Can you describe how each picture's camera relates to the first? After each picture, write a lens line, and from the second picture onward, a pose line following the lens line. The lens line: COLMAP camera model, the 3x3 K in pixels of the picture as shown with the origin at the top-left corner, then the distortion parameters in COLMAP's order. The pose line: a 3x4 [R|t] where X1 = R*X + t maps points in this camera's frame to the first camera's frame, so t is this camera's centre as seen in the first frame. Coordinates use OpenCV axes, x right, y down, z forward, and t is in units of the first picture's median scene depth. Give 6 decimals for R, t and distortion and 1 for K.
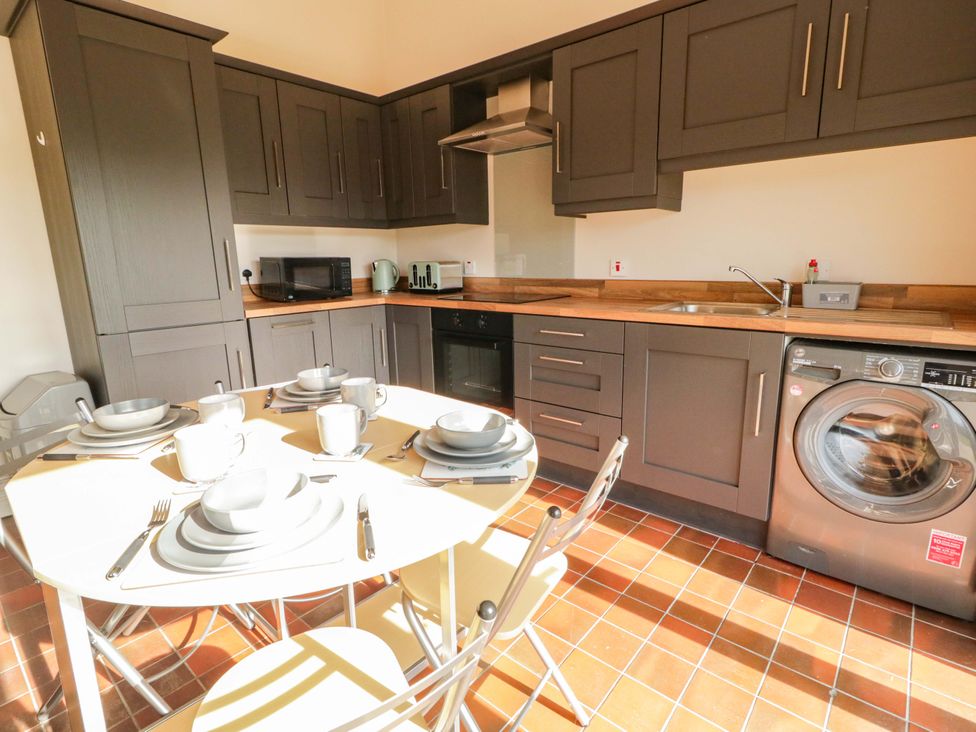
lens RADIAL K [[508.2, 0, 493.0], [0, 508.2, 359.9], [0, 0, 1]] dist [0.002839, -0.000838]
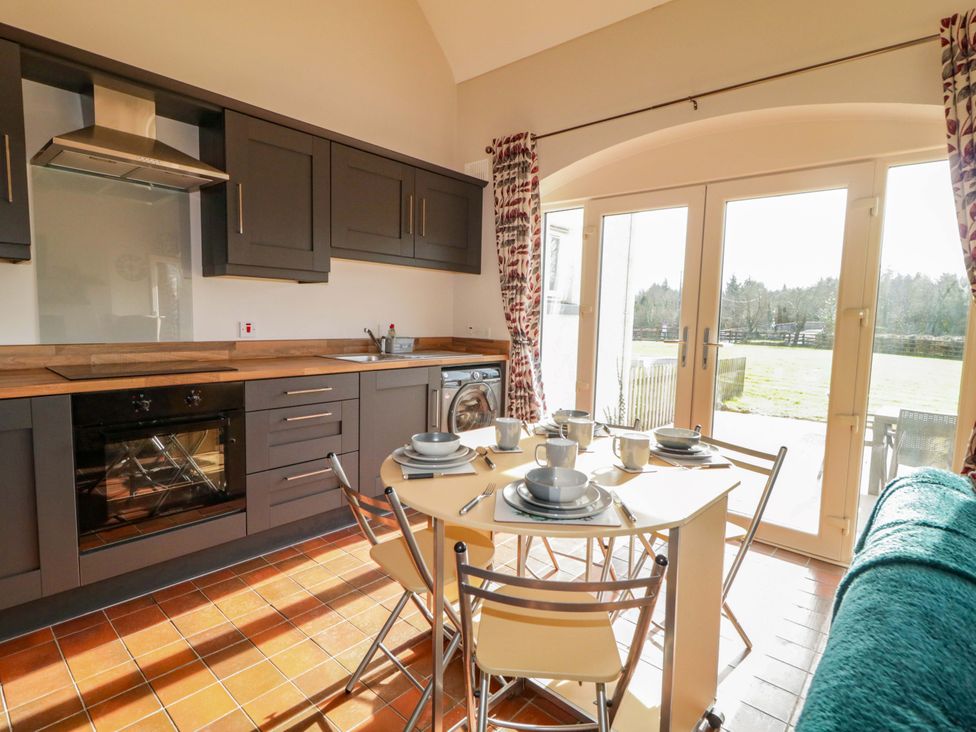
lens RADIAL K [[508.2, 0, 493.0], [0, 508.2, 359.9], [0, 0, 1]] dist [0.002839, -0.000838]
pose [[0.021624, -0.069836, 0.997324, -0.839377], [0.173390, 0.982702, 0.065053, -0.108796], [-0.984616, 0.171519, 0.033359, 0.522485]]
